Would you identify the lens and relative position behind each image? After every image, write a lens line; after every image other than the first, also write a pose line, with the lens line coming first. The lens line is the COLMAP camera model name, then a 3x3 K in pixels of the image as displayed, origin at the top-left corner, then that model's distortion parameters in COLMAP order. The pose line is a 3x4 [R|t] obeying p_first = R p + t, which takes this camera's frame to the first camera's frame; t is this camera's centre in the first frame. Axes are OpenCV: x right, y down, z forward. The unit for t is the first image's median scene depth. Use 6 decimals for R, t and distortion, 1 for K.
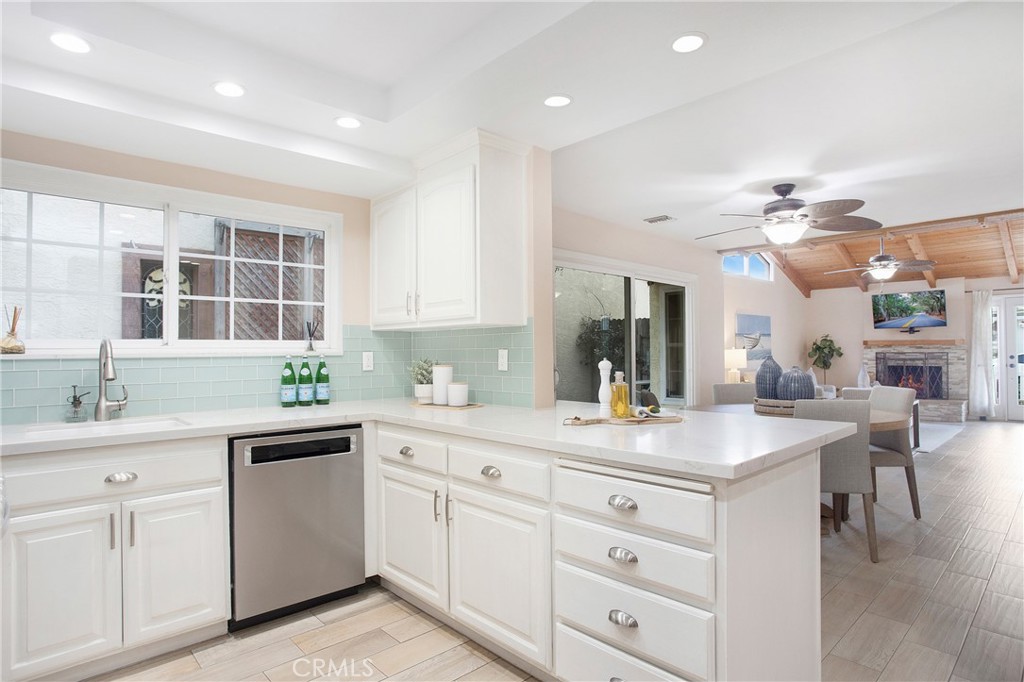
lens RADIAL K [[547.0, 0, 457.4], [0, 547.0, 355.7], [0, 0, 1]] dist [-0.012307, 0.018326]
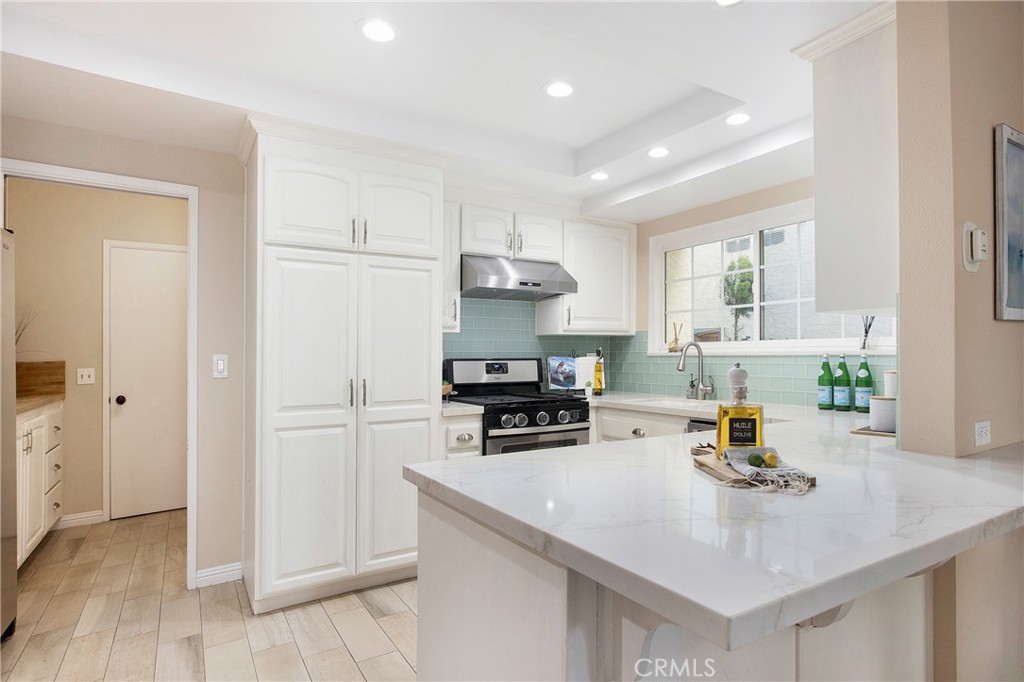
lens RADIAL K [[547.0, 0, 498.7], [0, 547.0, 365.4], [0, 0, 1]] dist [-0.012307, 0.018326]
pose [[-0.143382, 0.026978, -0.989300, 0.763941], [-0.001704, 0.999620, 0.027506, -0.007078], [0.989666, 0.005629, -0.143281, 0.642453]]
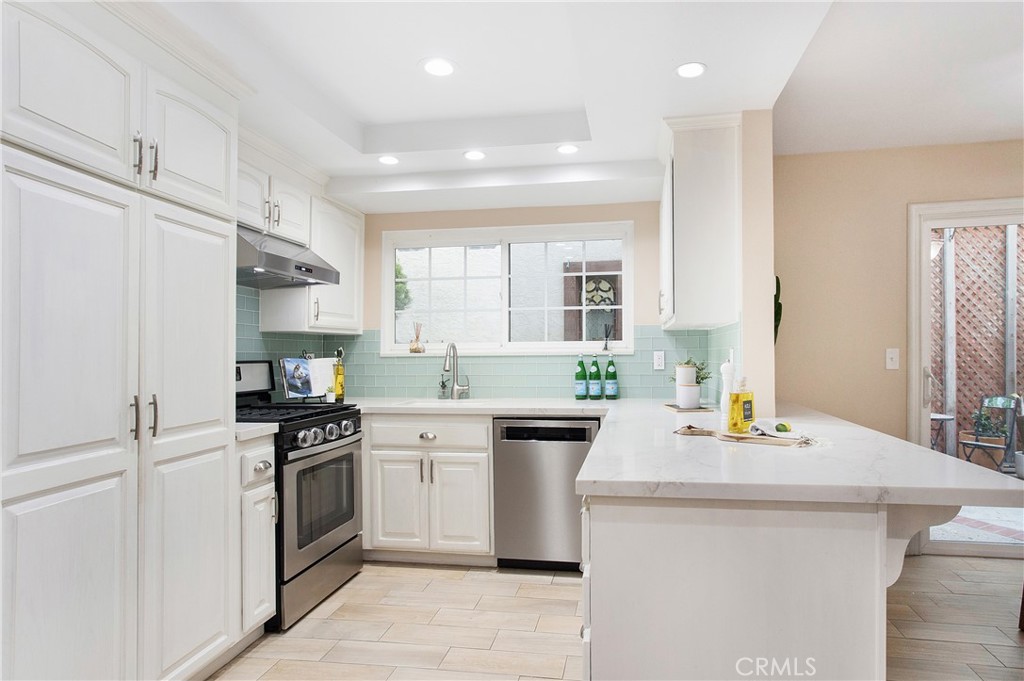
lens RADIAL K [[575.0, 0, 528.8], [0, 575.0, 360.3], [0, 0, 1]] dist [-0.012322, 0.002685]
pose [[0.651773, 0.012007, -0.758319, 0.590191], [-0.003788, 0.999914, 0.012577, -0.003570], [0.758405, -0.005325, 0.651762, 0.145269]]
